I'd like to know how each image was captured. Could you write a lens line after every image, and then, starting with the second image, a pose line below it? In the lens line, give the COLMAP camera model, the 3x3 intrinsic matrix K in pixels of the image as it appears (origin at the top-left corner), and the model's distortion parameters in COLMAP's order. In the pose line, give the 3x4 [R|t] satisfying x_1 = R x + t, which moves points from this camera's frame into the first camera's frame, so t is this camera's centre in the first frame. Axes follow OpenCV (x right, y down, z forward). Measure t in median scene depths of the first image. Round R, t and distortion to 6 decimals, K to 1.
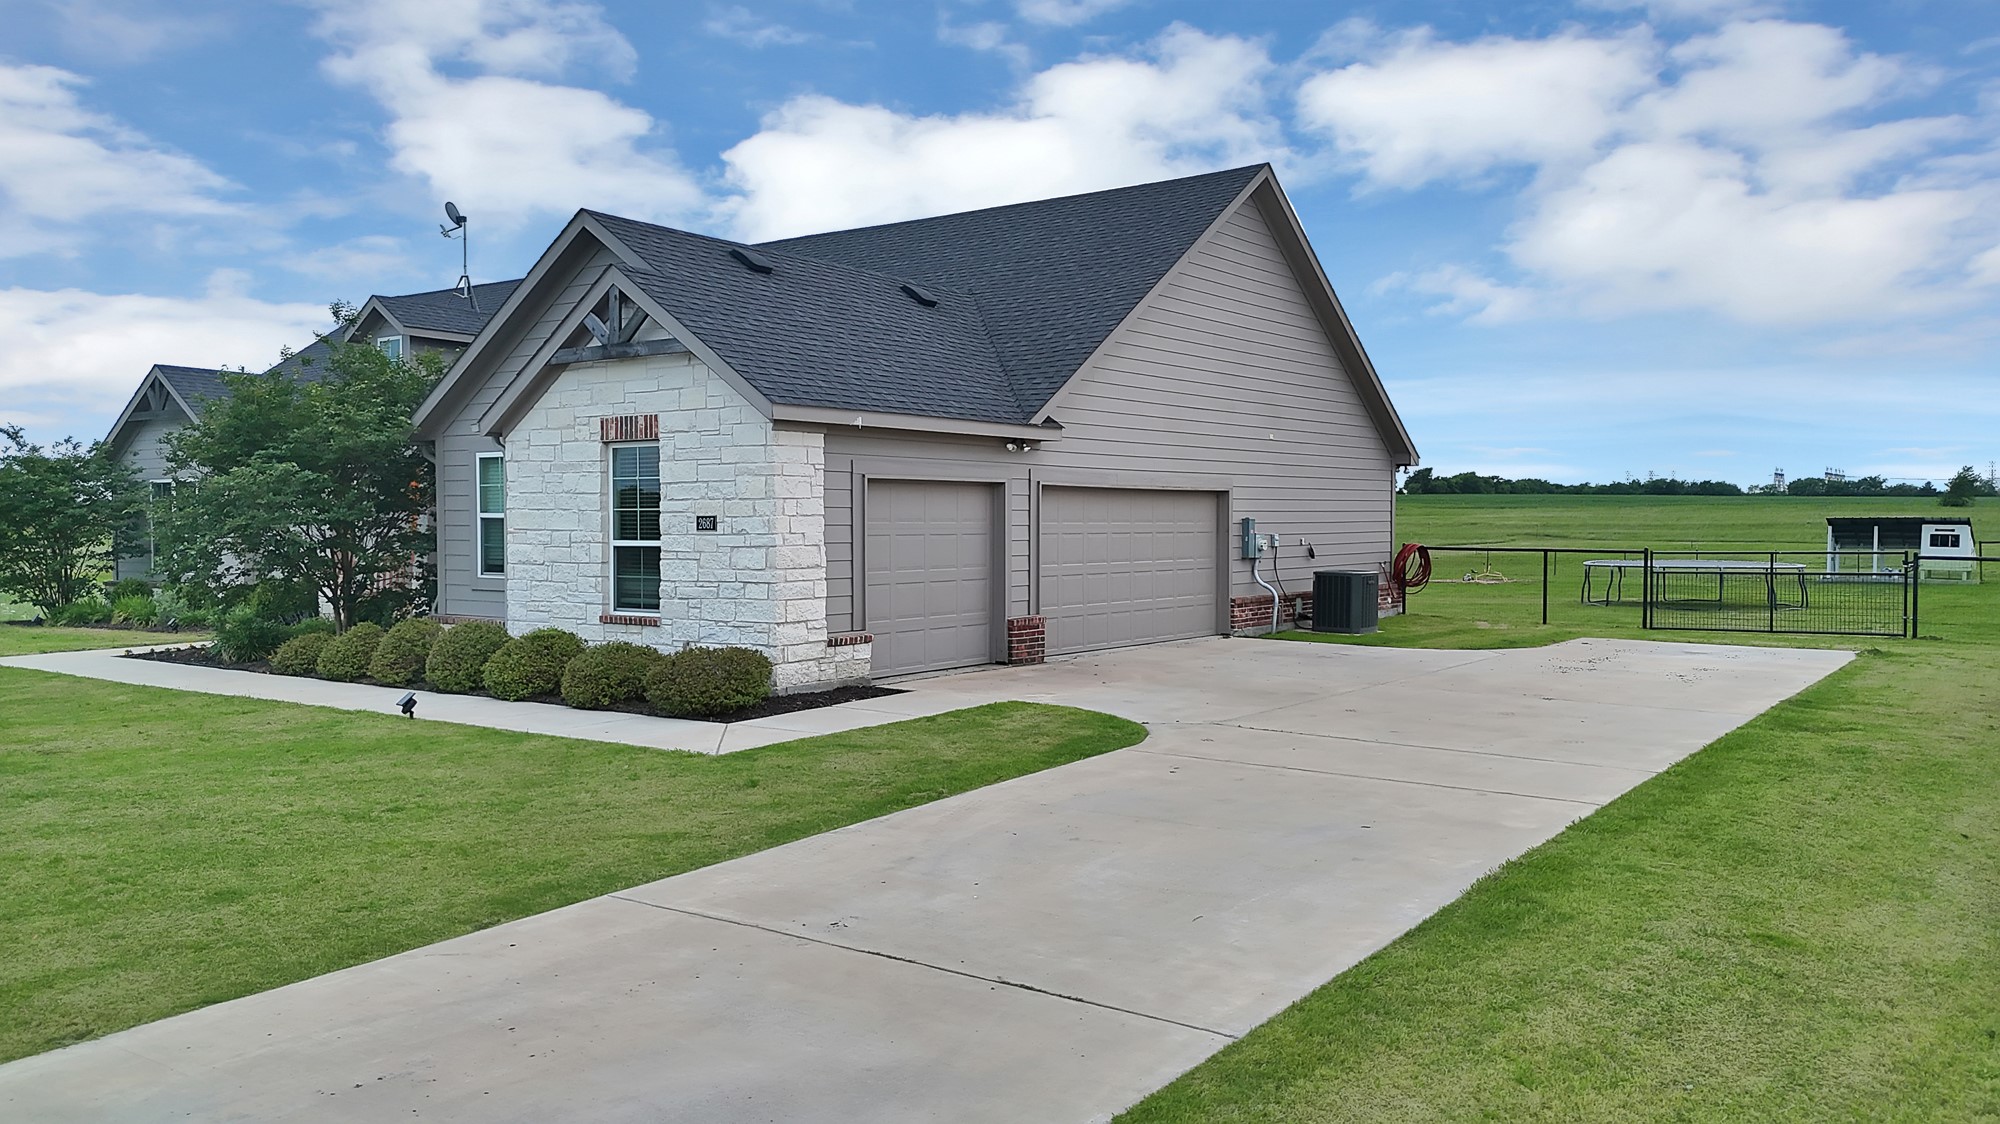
lens RADIAL K [[1483.0, 0, 984.5], [0, 1483.0, 571.8], [0, 0, 1]] dist [0.059092, -0.001307]
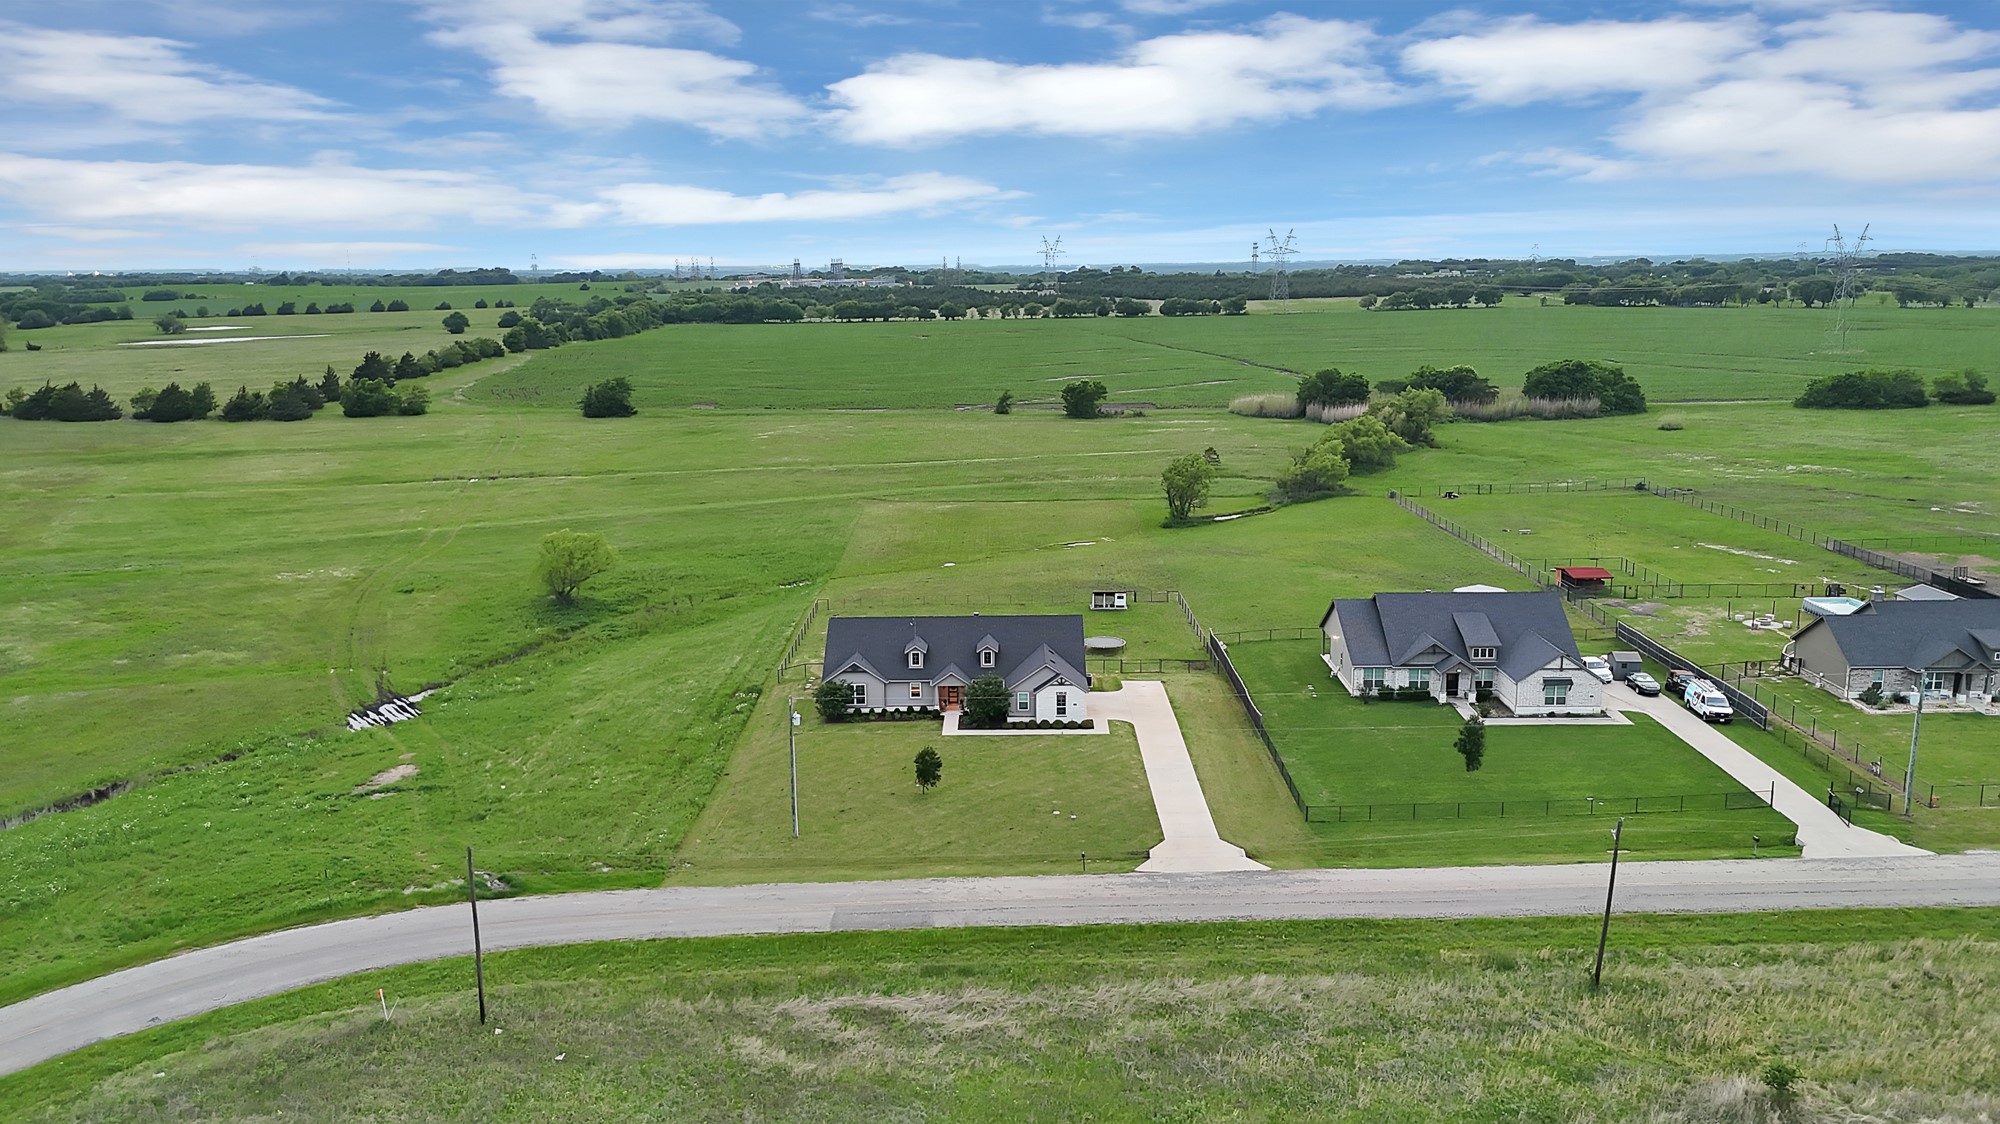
lens RADIAL K [[1492.4, 0, 1000.0], [0, 1492.4, 562.0], [0, 0, 1]] dist [0.060882, -0.002922]
pose [[0.804397, -0.123349, 0.581145, -3.516178], [0.027781, 0.984948, 0.170603, -1.501923], [-0.593442, -0.121088, 0.795717, -3.534367]]
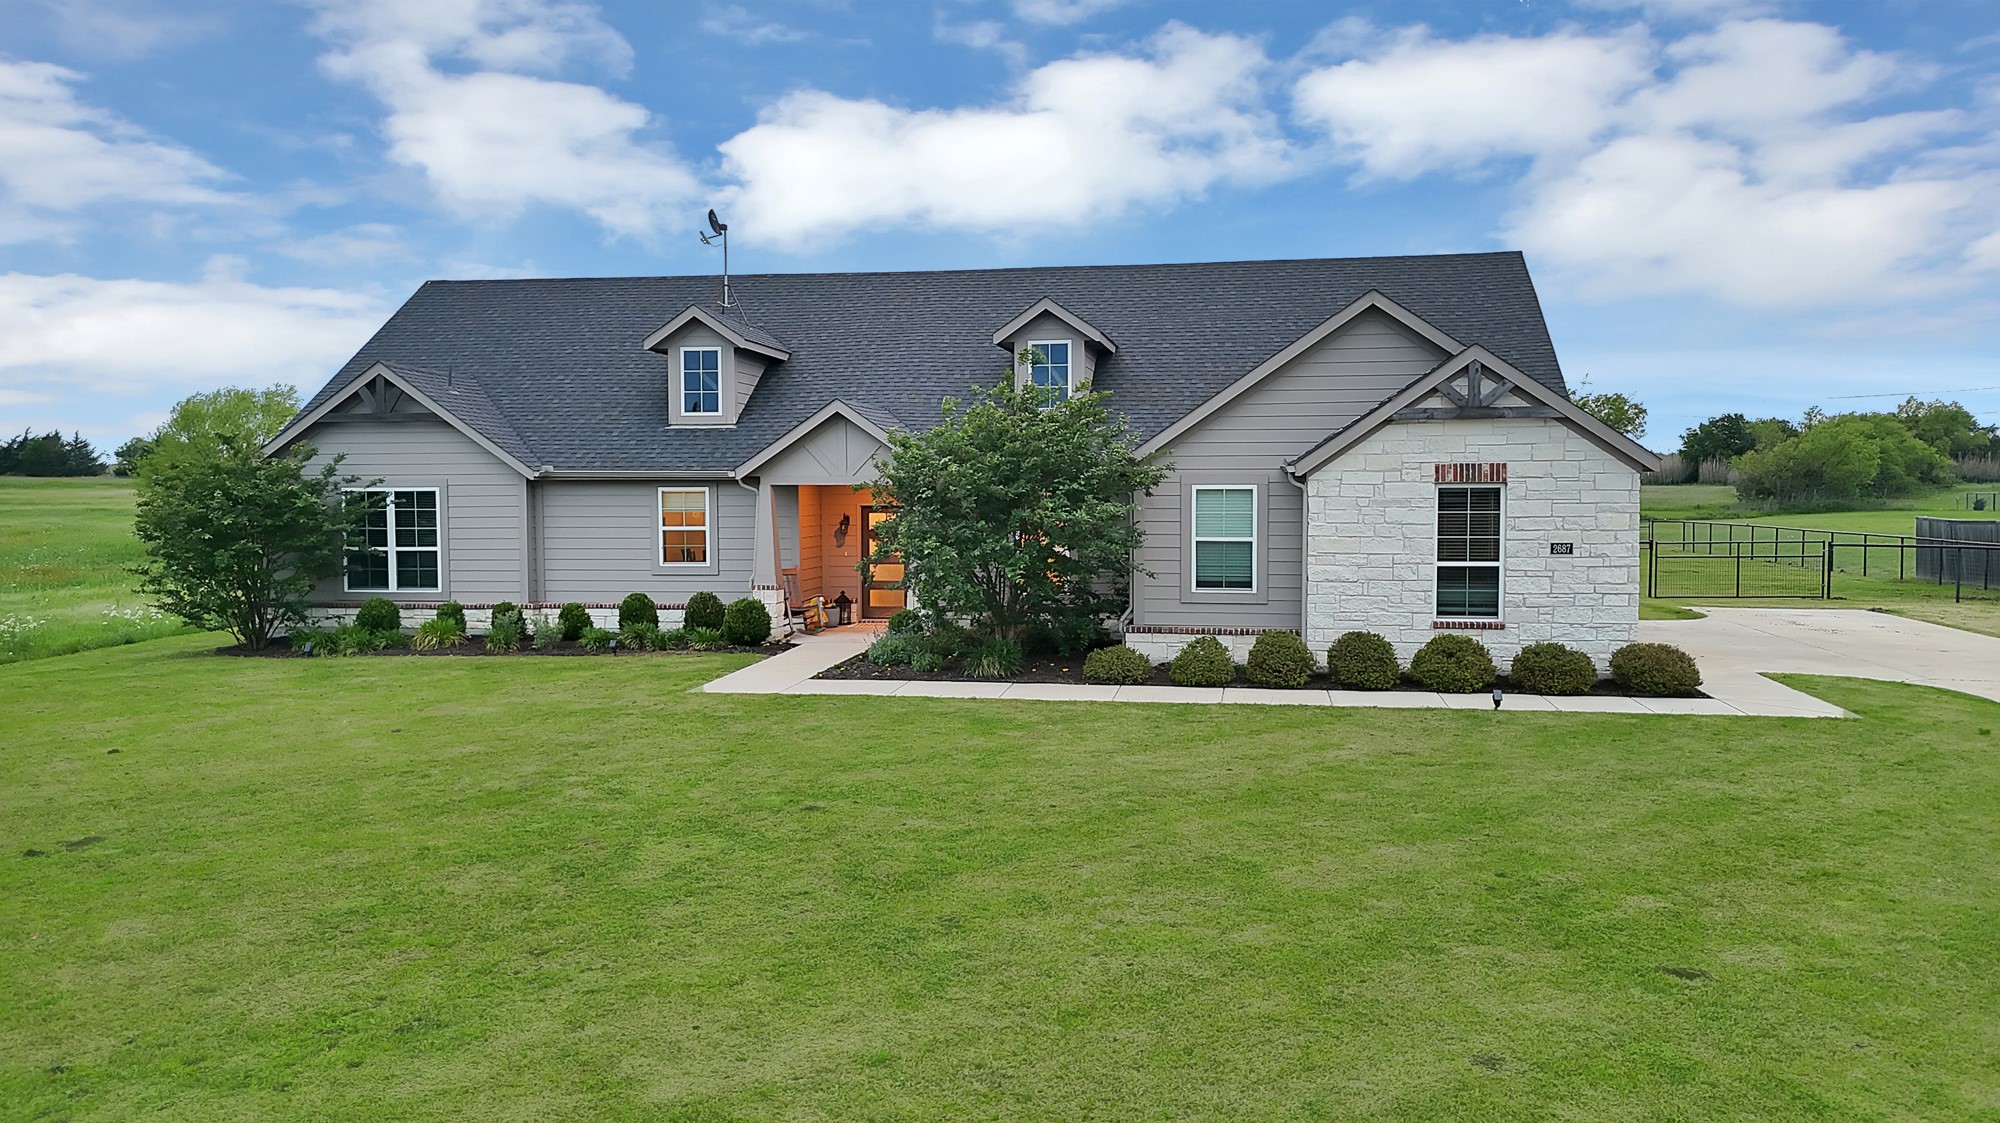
lens RADIAL K [[1483.0, 0, 984.5], [0, 1483.0, 571.3], [0, 0, 1]] dist [0.059092, -0.001307]
pose [[0.892677, -0.027280, 0.449871, -0.811823], [0.017520, 0.999512, 0.025845, -0.036777], [-0.450356, -0.015190, 0.892720, 0.040316]]
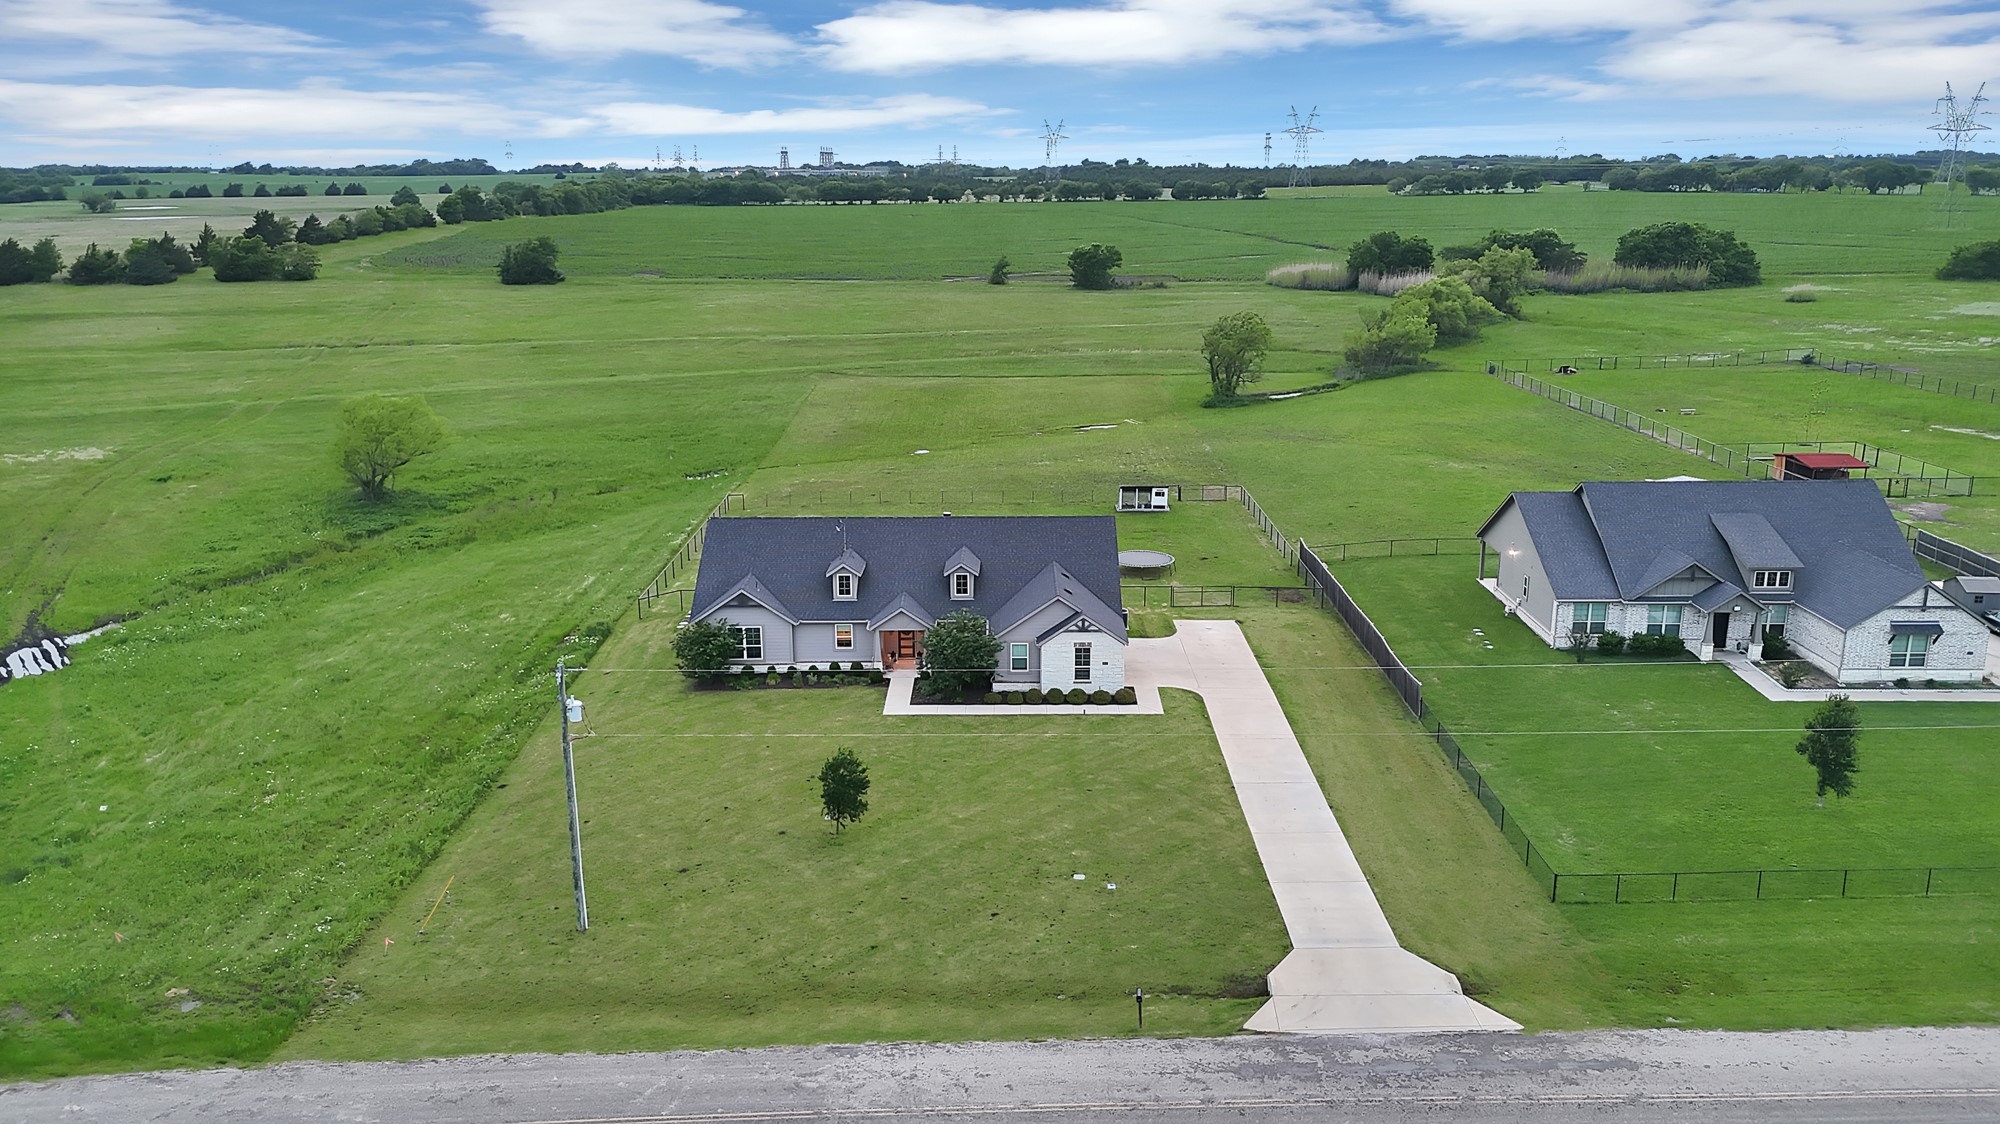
lens RADIAL K [[1483.0, 0, 984.5], [0, 1483.0, 571.8], [0, 0, 1]] dist [0.059092, -0.001307]
pose [[0.810280, -0.157460, 0.564494, -2.185363], [0.024594, 0.971517, 0.235692, -1.010320], [-0.585527, -0.177093, 0.791073, -1.769637]]
